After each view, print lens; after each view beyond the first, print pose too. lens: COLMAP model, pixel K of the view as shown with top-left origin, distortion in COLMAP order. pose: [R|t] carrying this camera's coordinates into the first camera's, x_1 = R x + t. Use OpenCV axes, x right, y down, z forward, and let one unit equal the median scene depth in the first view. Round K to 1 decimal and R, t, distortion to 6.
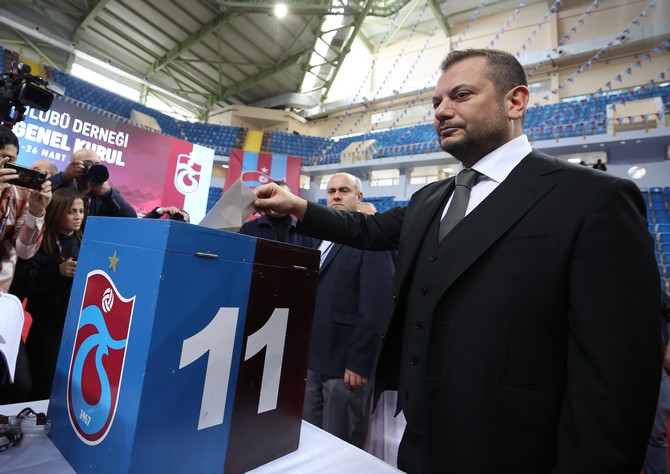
lens RADIAL K [[381.1, 0, 261.0], [0, 381.1, 197.1], [0, 0, 1]] dist [-0.026071, 0.001482]
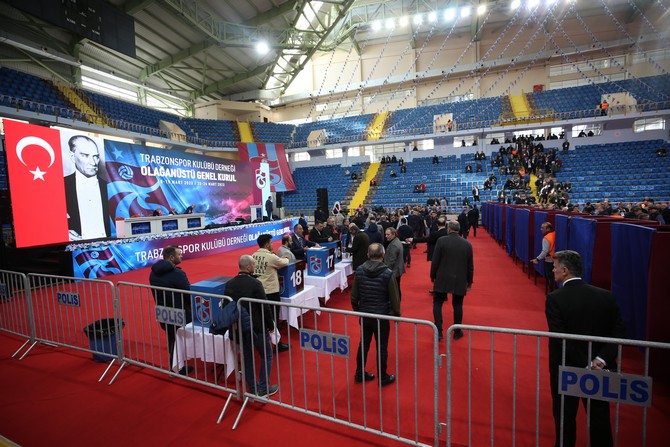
lens RADIAL K [[308.9, 0, 335.1], [0, 308.9, 223.9], [0, 0, 1]] dist [0.000090, 0.000025]
pose [[0.912392, -0.186711, 0.364252, -0.195722], [0.085461, 0.957185, 0.276573, -0.103392], [-0.400296, -0.221214, 0.889285, -0.269988]]
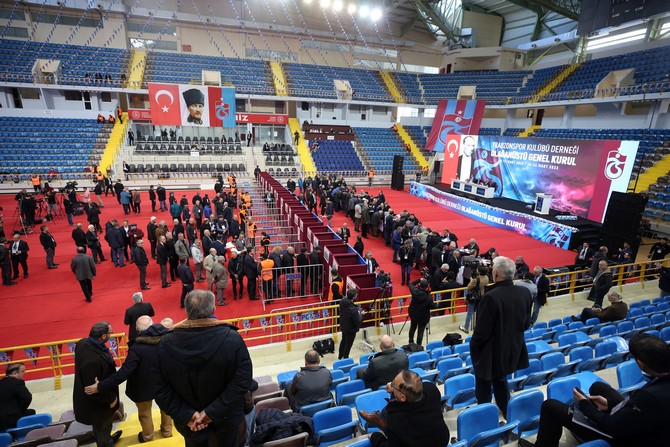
lens RADIAL K [[349.1, 0, 334.8], [0, 349.1, 225.1], [0, 0, 1]] dist [-0.000036, 0.000118]
pose [[-0.452524, 0.094110, -0.886772, 0.577888], [0.058021, 0.995416, 0.076031, 0.000645], [0.889863, -0.017046, -0.455910, 0.280630]]
